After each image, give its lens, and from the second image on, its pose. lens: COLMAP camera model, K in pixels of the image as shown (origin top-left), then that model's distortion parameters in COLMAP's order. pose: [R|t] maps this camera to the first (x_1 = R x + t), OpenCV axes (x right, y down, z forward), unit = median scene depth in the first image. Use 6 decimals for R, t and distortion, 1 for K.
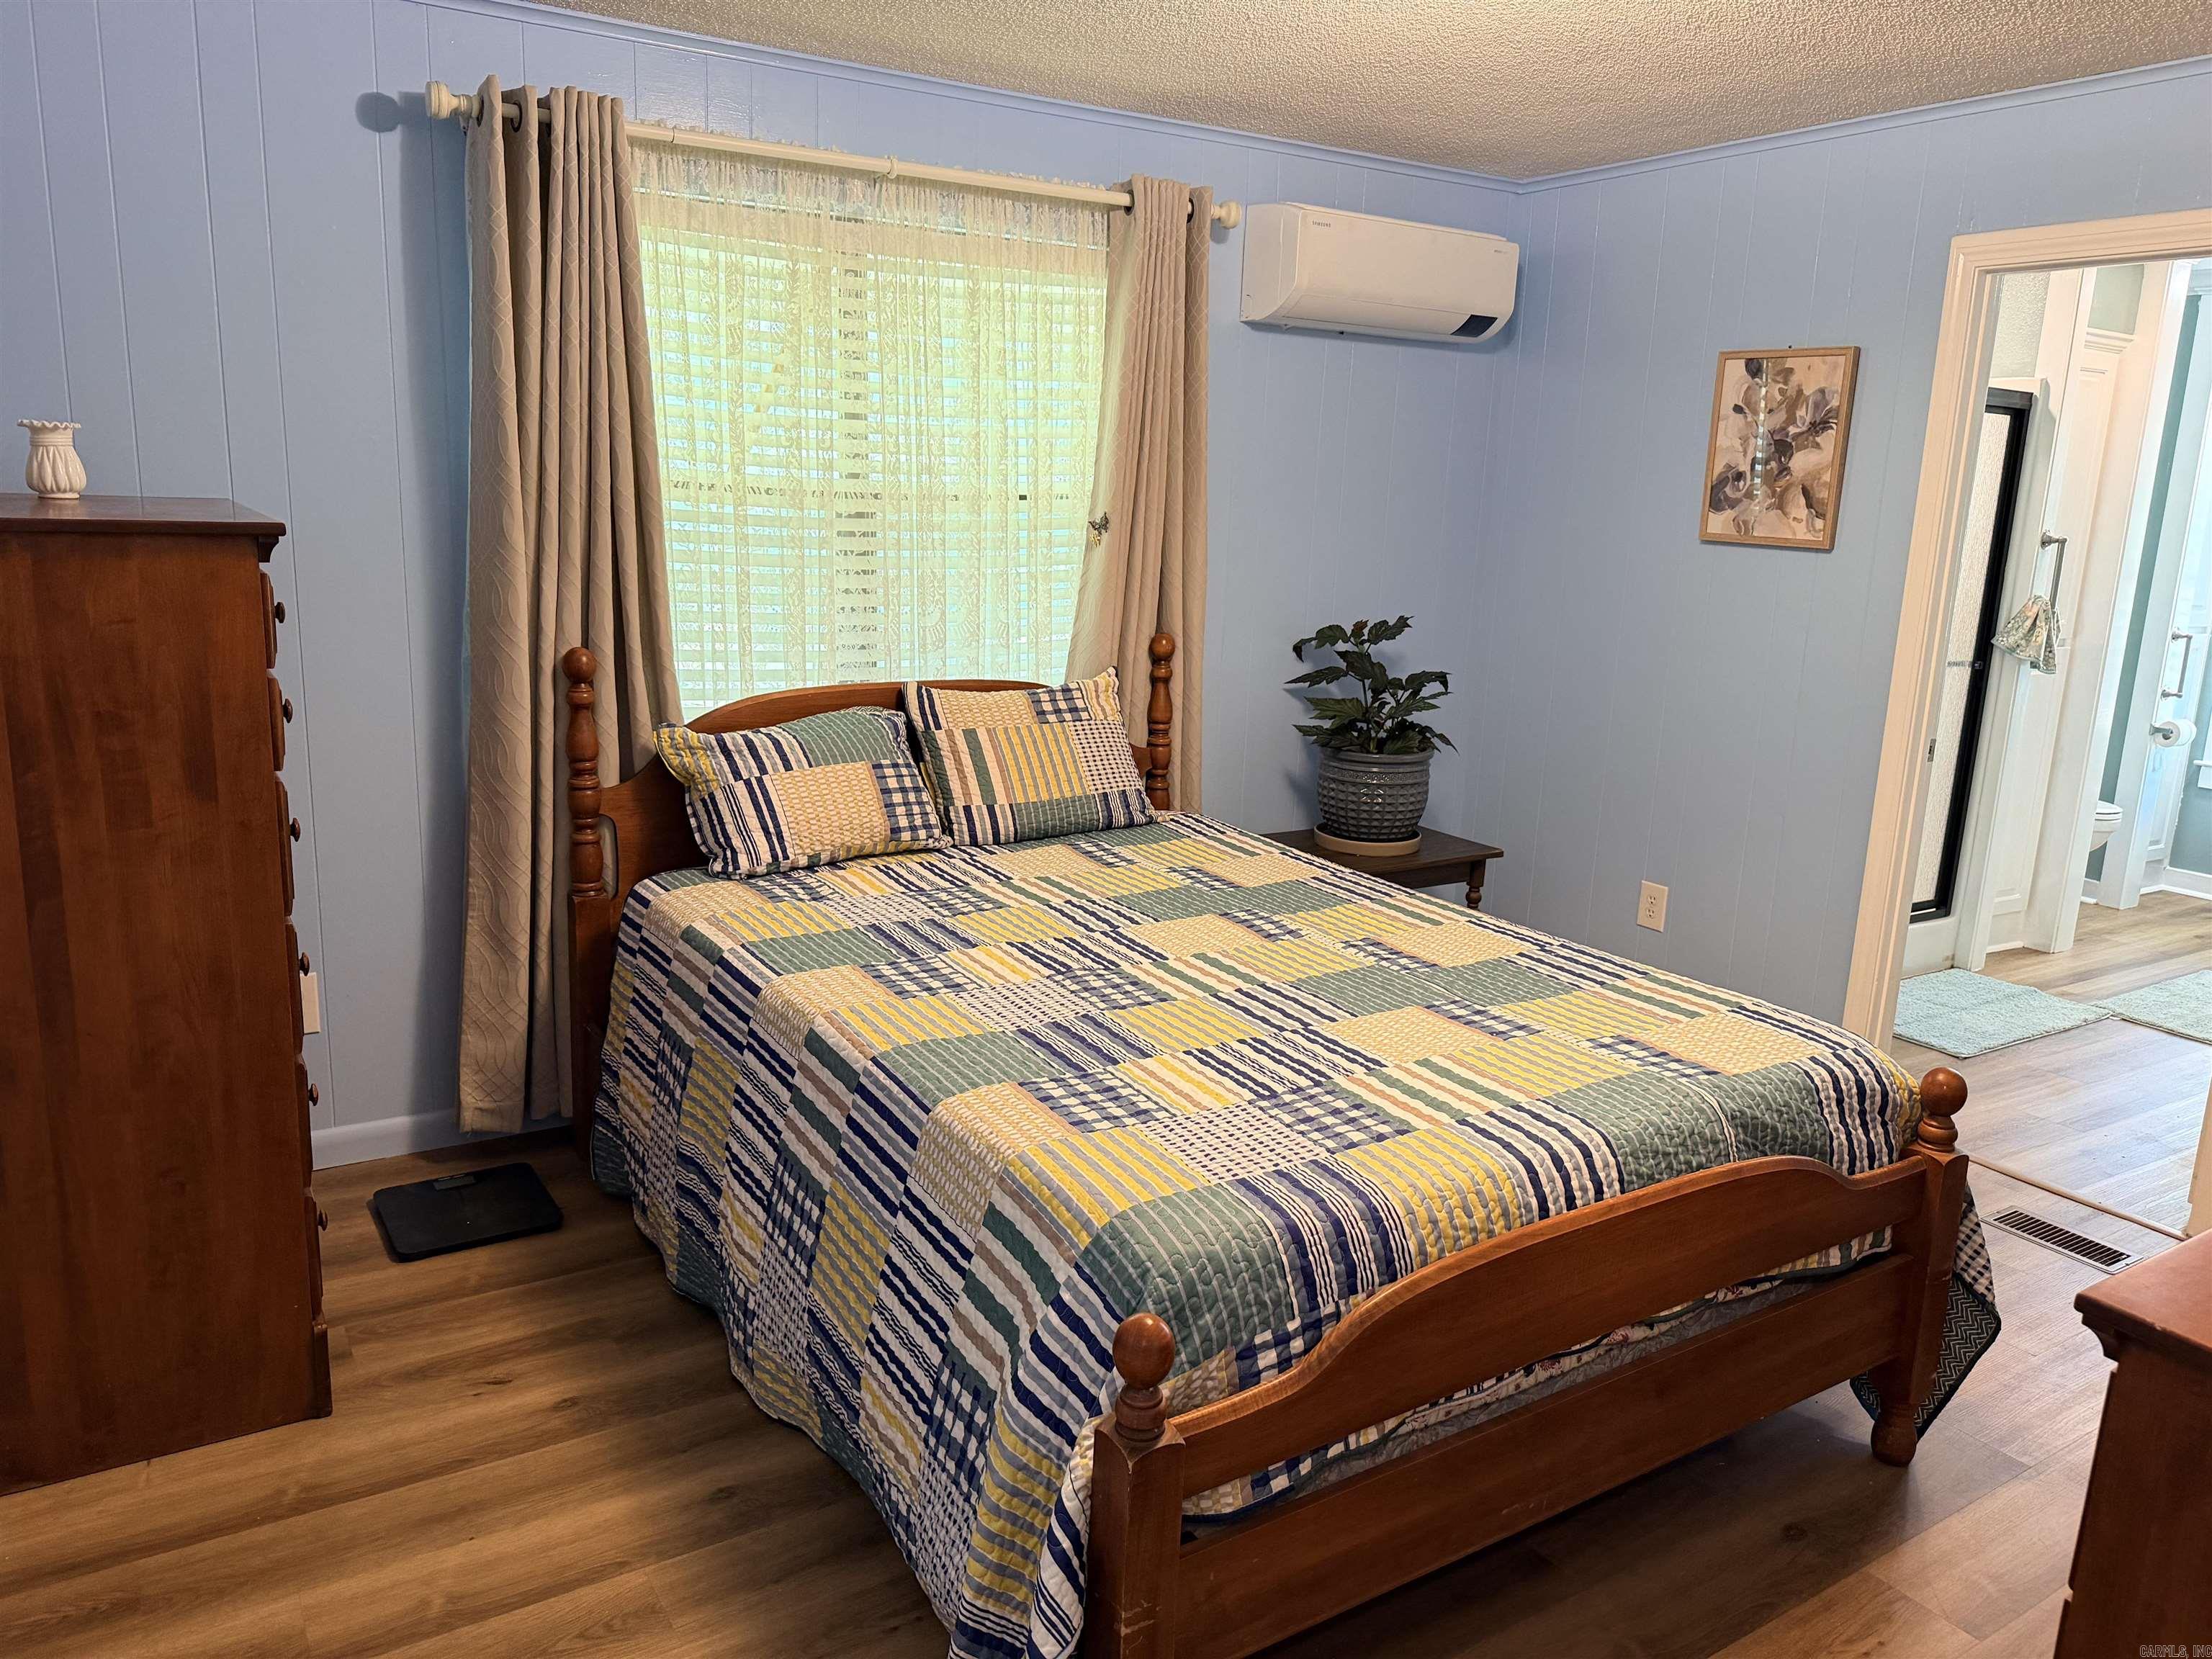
lens RADIAL K [[1568.7, 0, 1111.7], [0, 1568.7, 818.9], [0, 0, 1]] dist [0.054740, -0.065891]
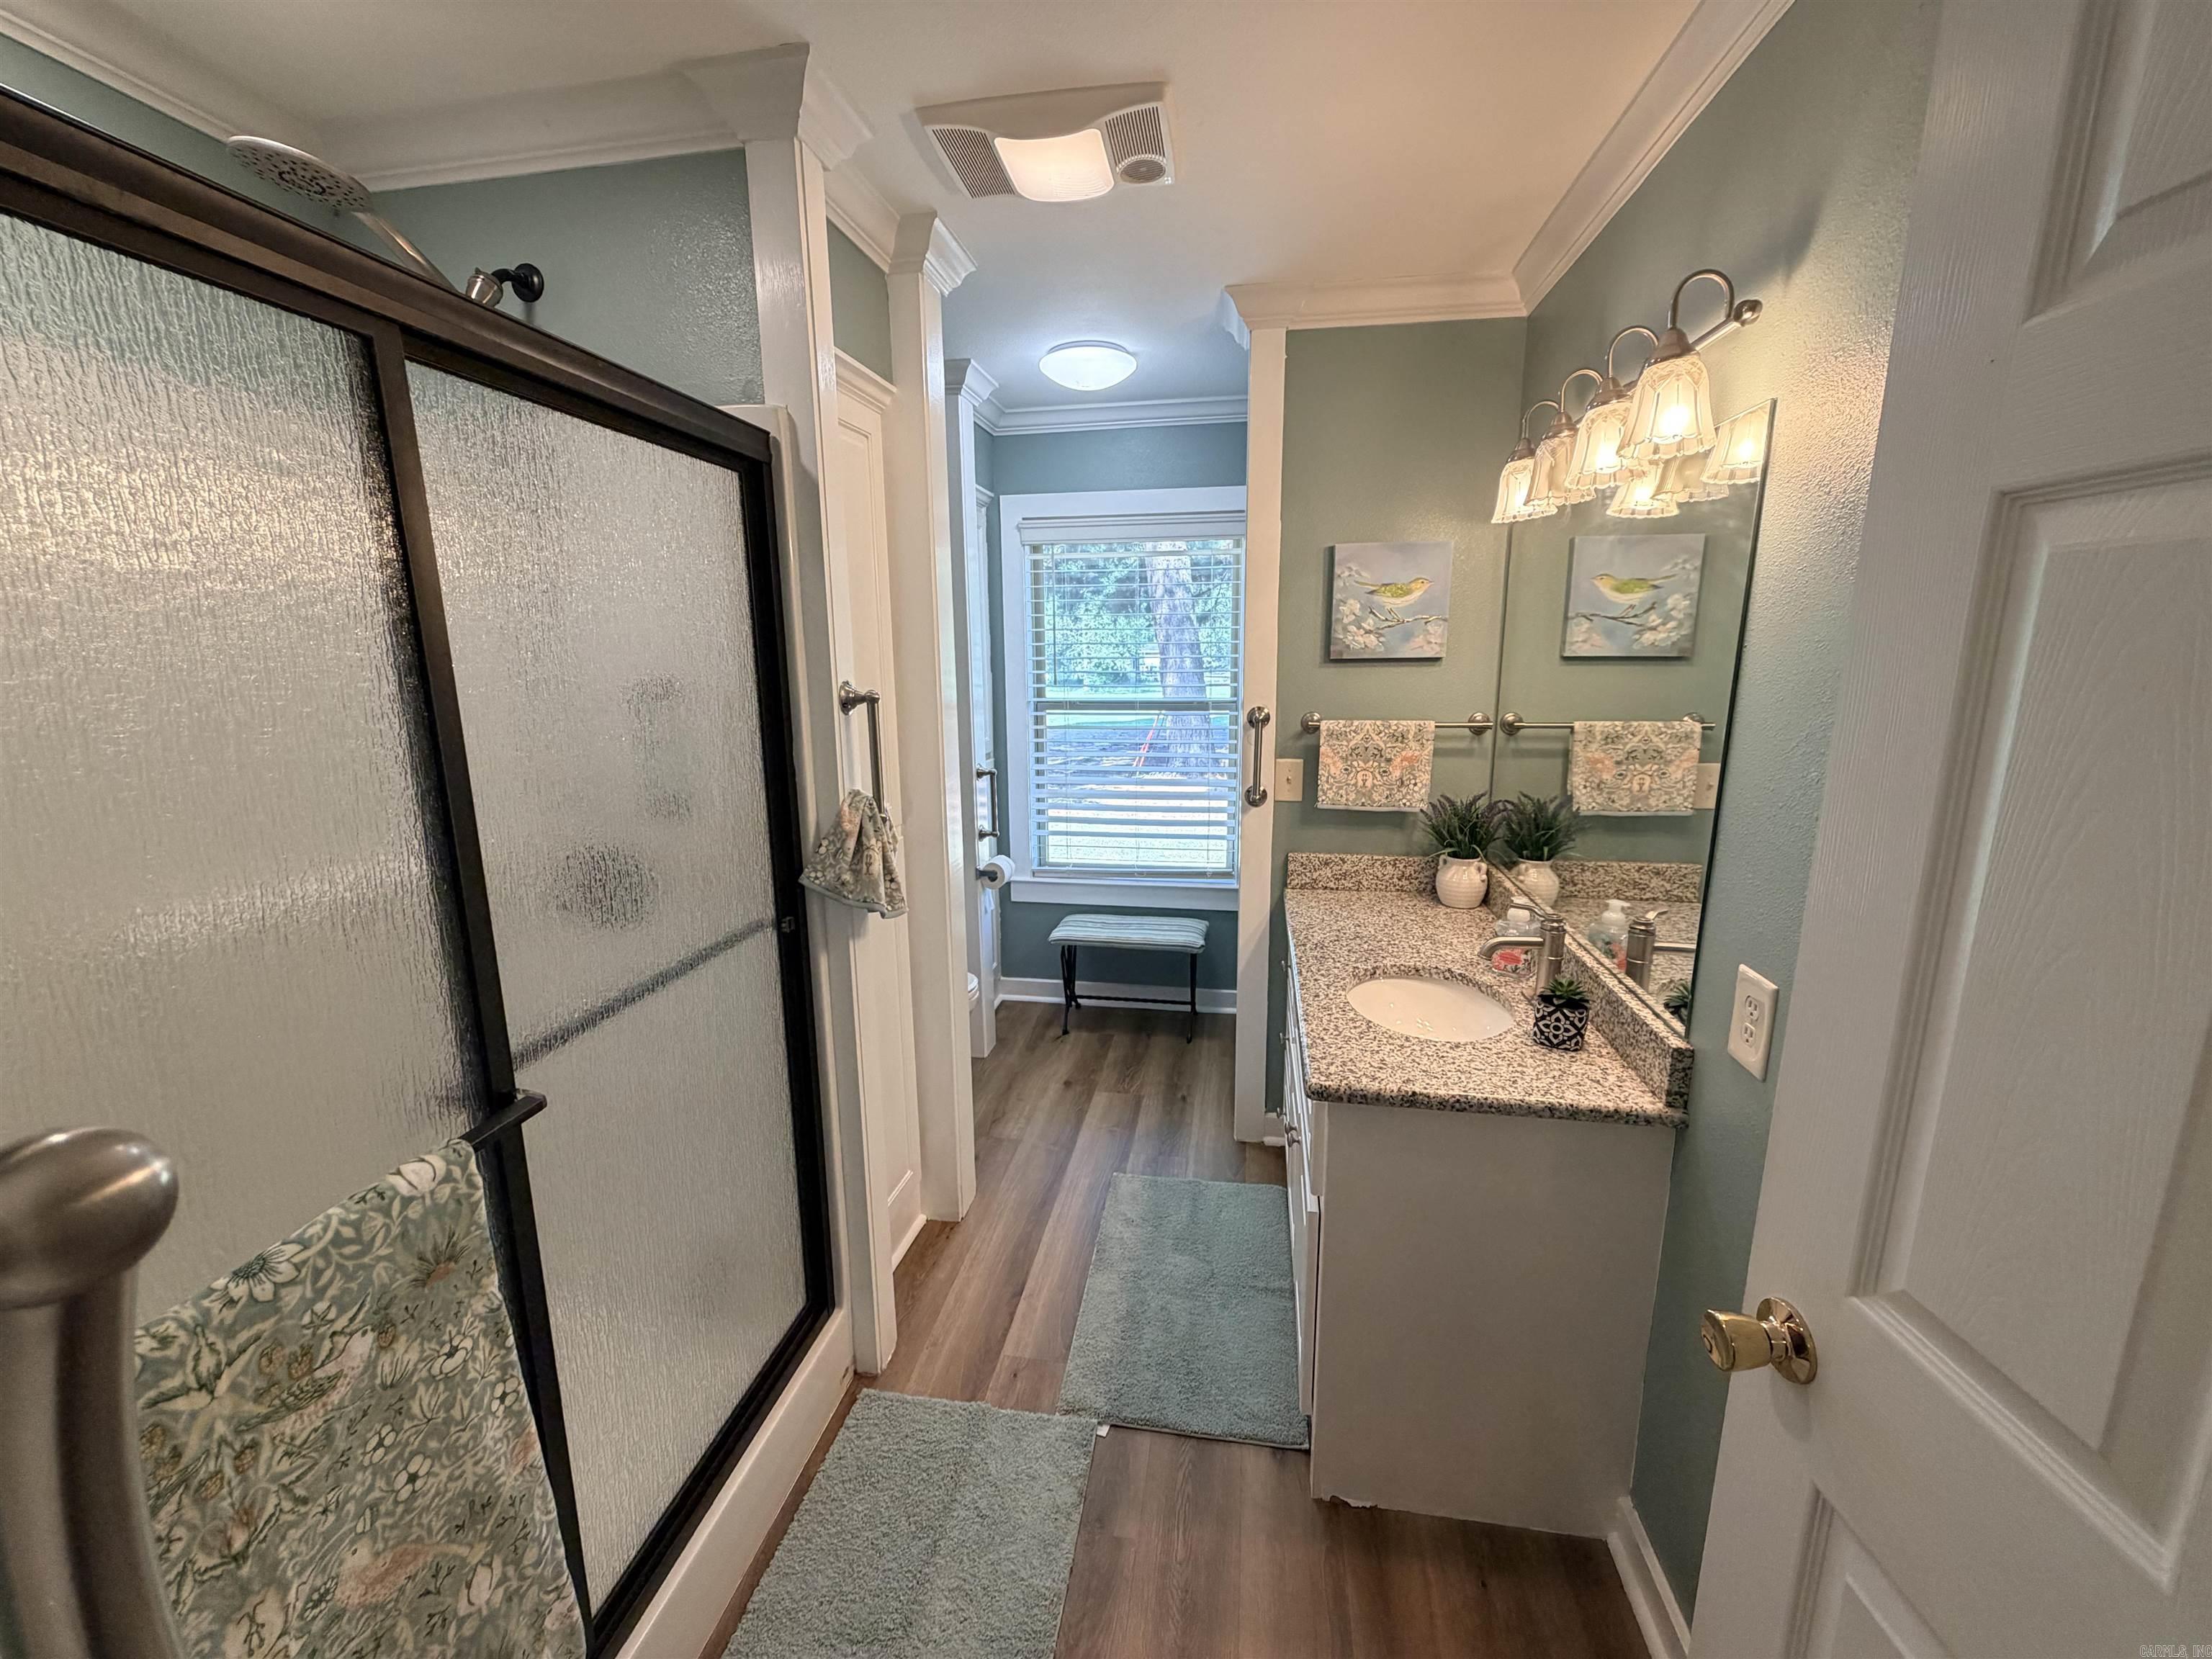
lens RADIAL K [[885.4, 0, 1097.7], [0, 885.4, 826.5], [0, 0, 1]] dist [0.001750, -0.000084]
pose [[0.674665, -0.188677, 0.713603, 0.787877], [0.187570, 0.978866, 0.081478, -0.267250], [-0.713894, 0.078880, 0.695796, 1.366855]]
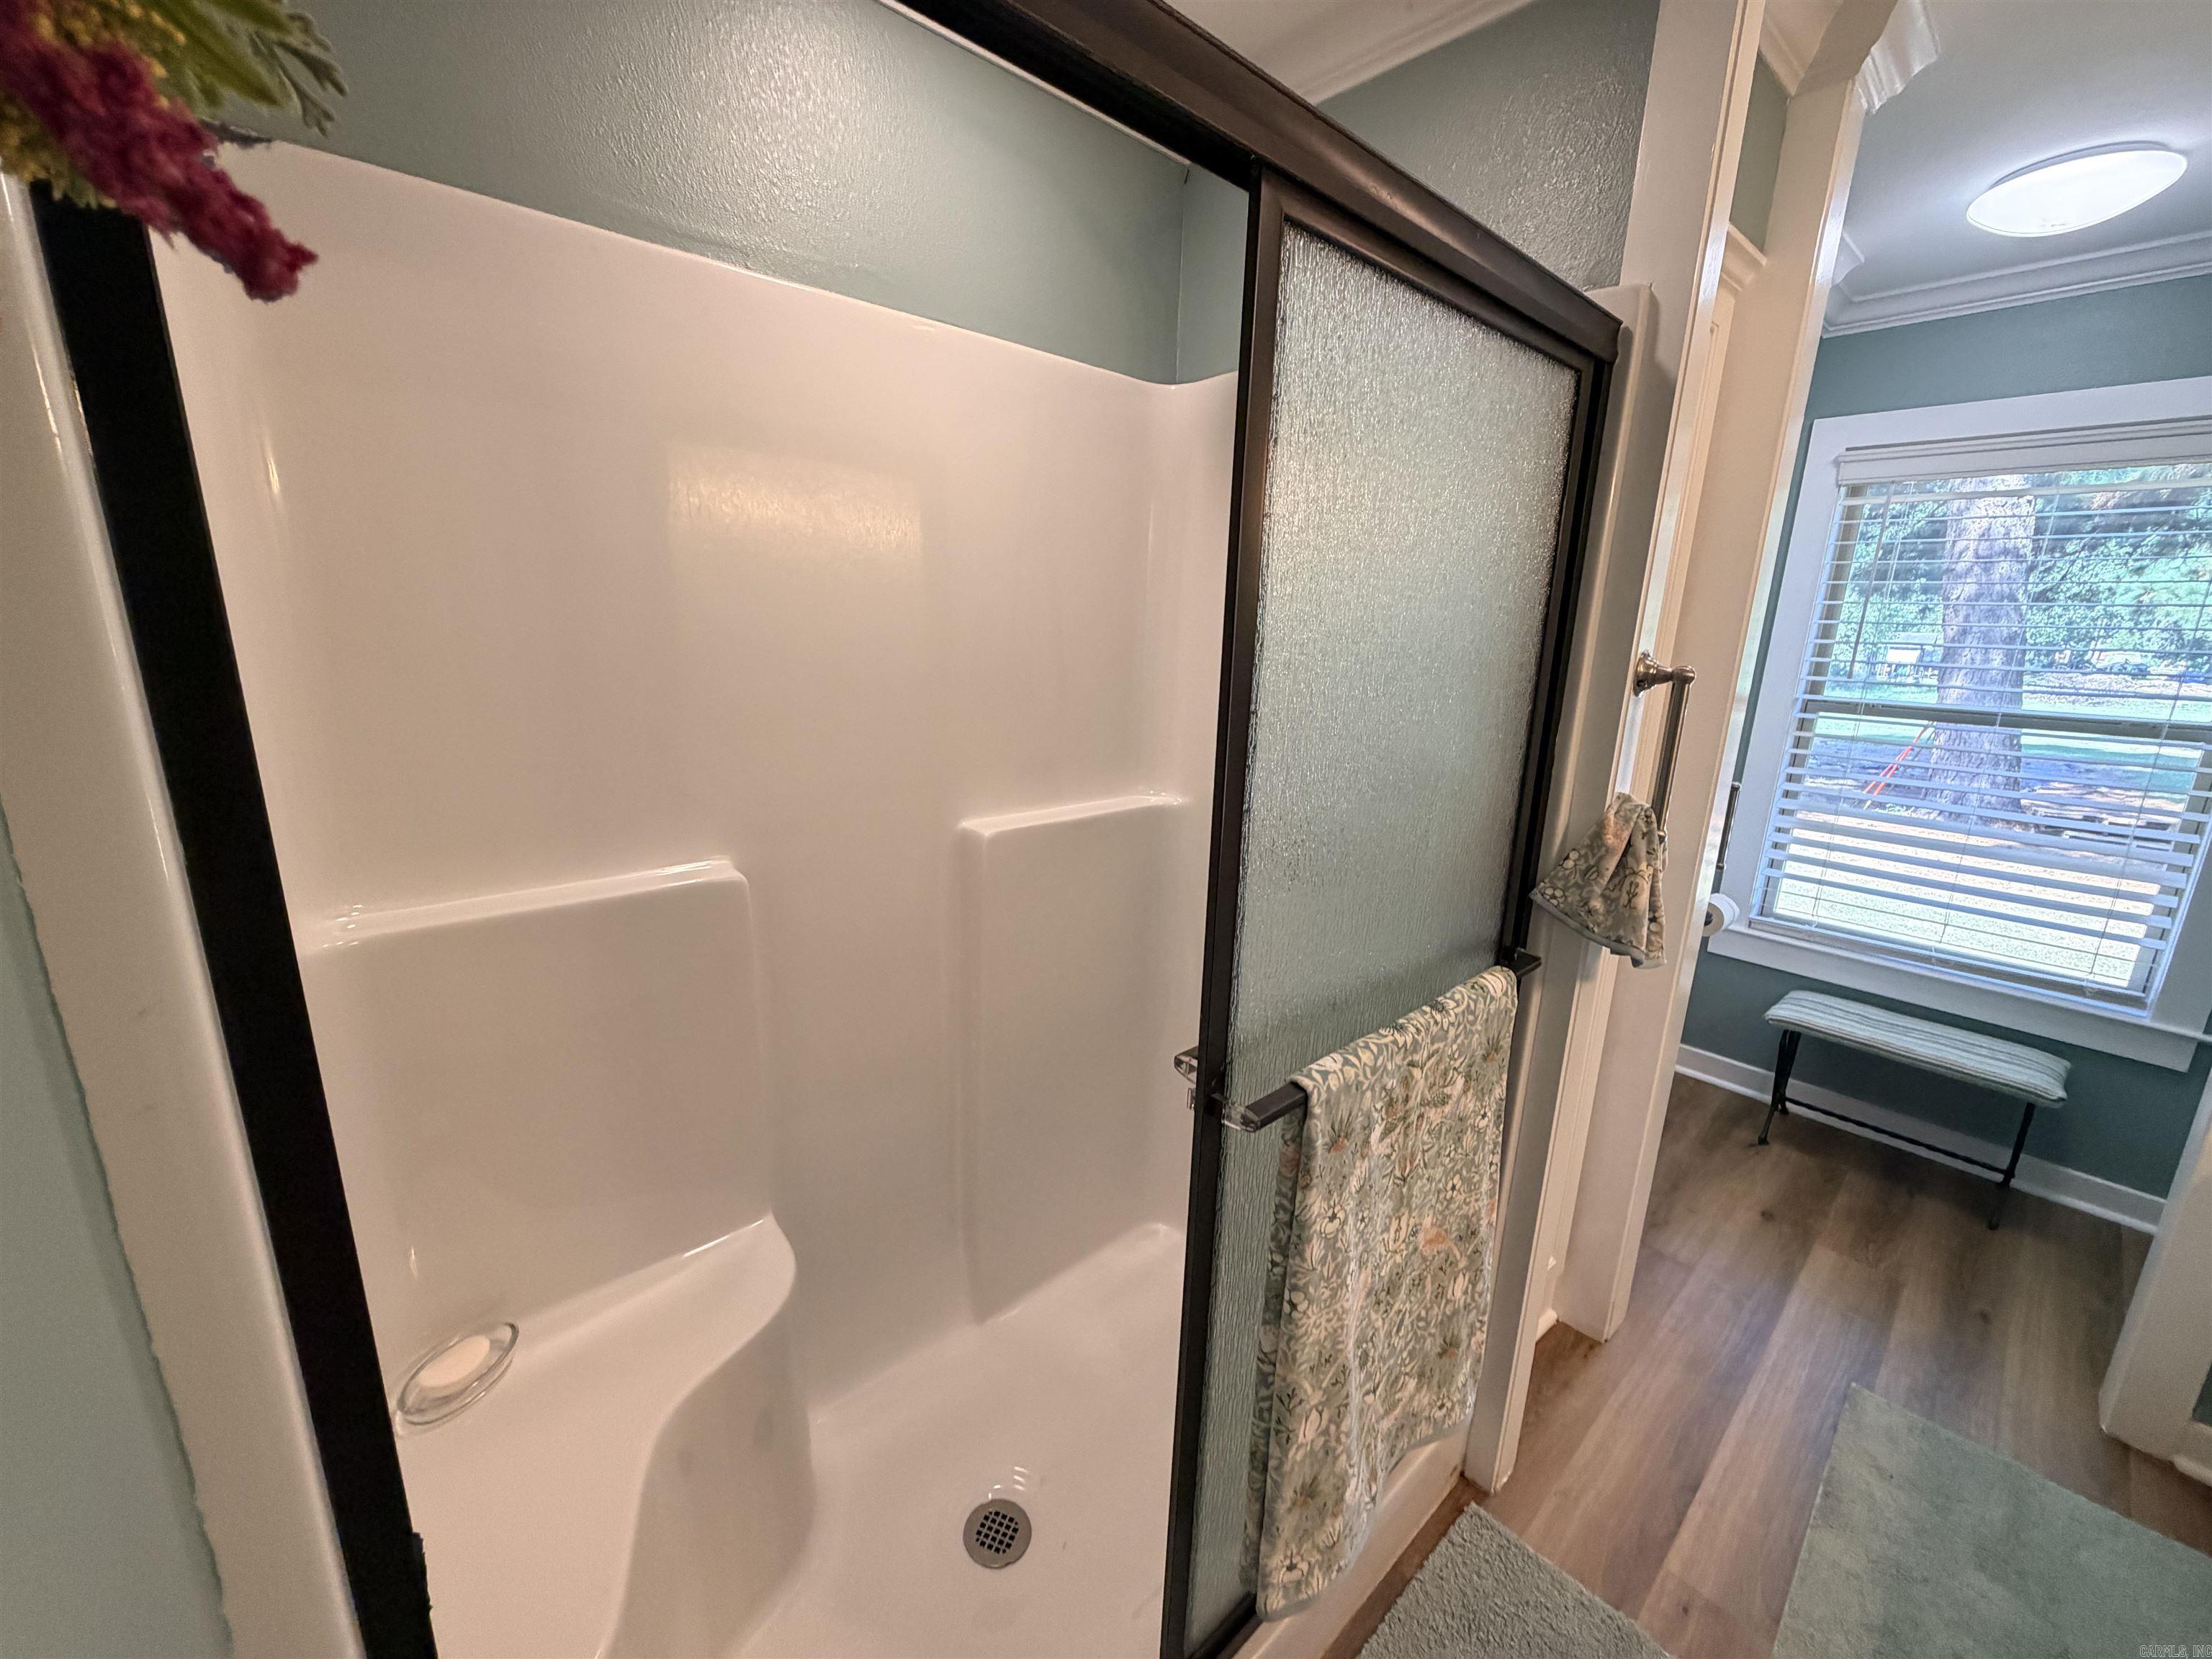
lens RADIAL K [[885.4, 0, 1097.2], [0, 885.4, 826.9], [0, 0, 1]] dist [0.001750, -0.000084]
pose [[0.986892, -0.045164, 0.154931, 0.764512], [0.040420, 0.998616, 0.033637, -0.284183], [-0.156236, -0.026934, 0.987352, 1.494369]]
